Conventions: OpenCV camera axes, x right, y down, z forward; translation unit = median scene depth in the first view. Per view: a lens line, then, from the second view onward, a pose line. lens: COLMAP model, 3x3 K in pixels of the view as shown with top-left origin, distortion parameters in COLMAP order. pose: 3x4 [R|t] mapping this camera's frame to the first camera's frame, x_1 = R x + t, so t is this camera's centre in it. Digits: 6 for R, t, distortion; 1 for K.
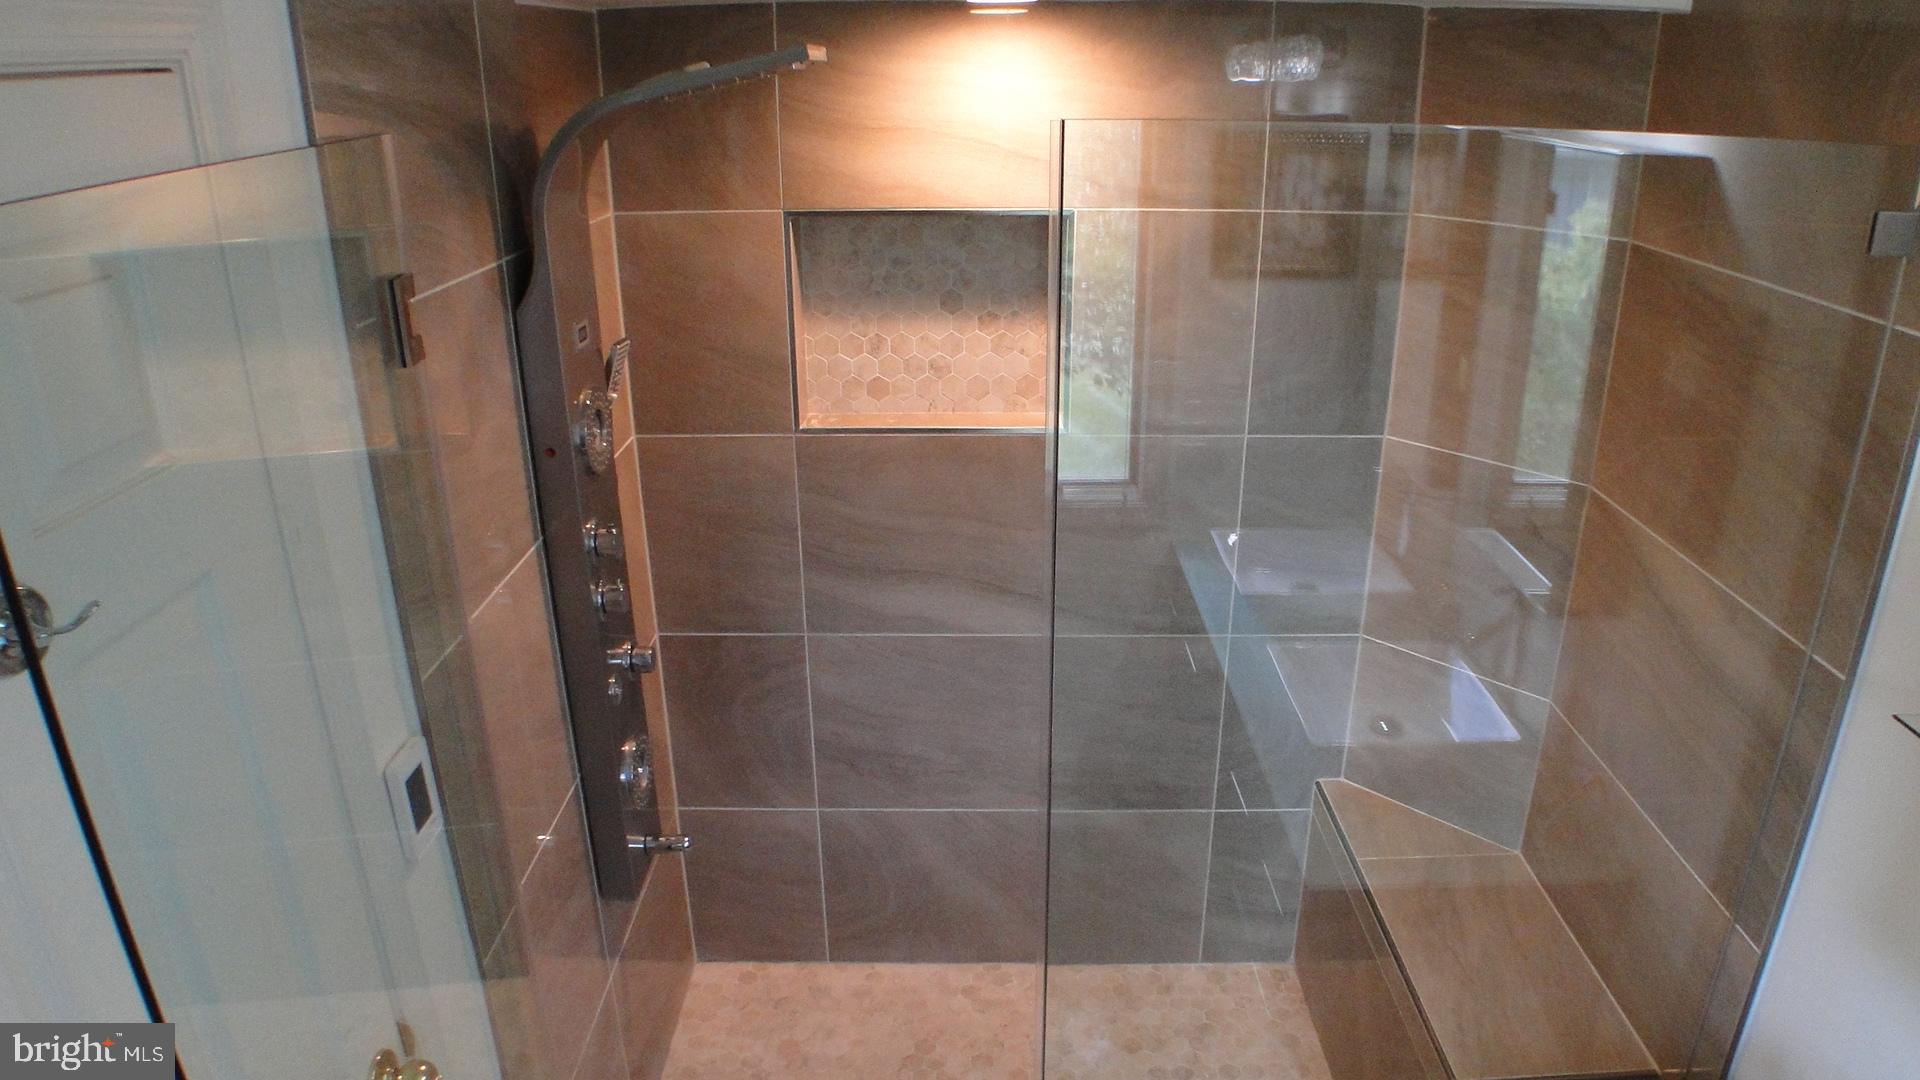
lens RADIAL K [[1250.6, 0, 1020.9], [0, 1250.6, 540.6], [0, 0, 1]] dist [-0.155079, 0.030425]
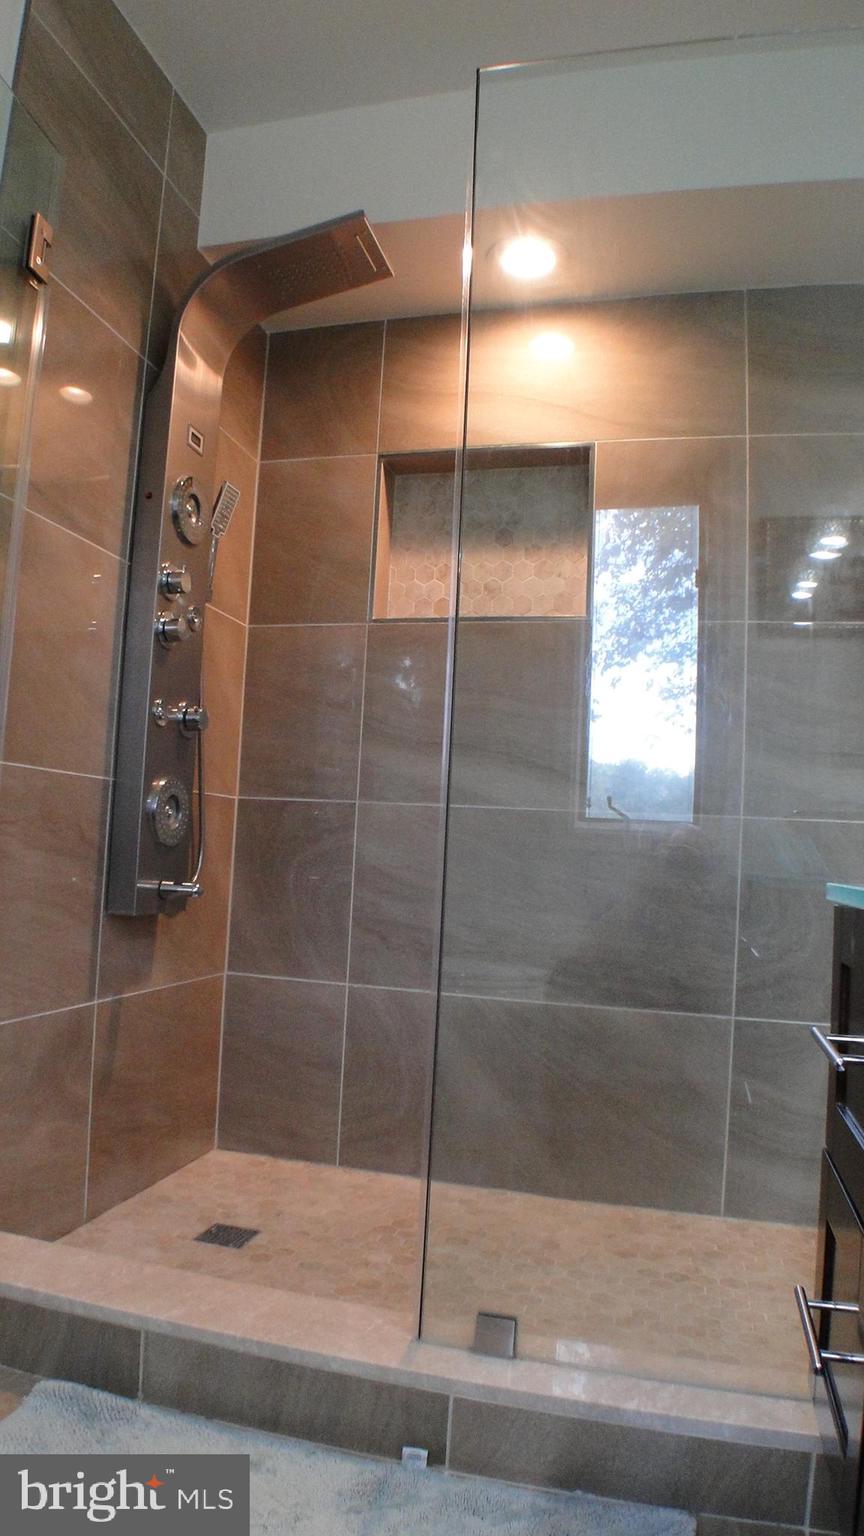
lens RADIAL K [[993.9, 0, 432.0], [0, 993.9, 768.0], [0, 0, 1]] dist [-0.128045, 0.030716]
pose [[0.960767, 0.018879, -0.276713, 0.141761], [-0.138828, 0.896439, -0.420862, 0.410818], [0.240111, 0.442766, 0.863890, 0.205960]]
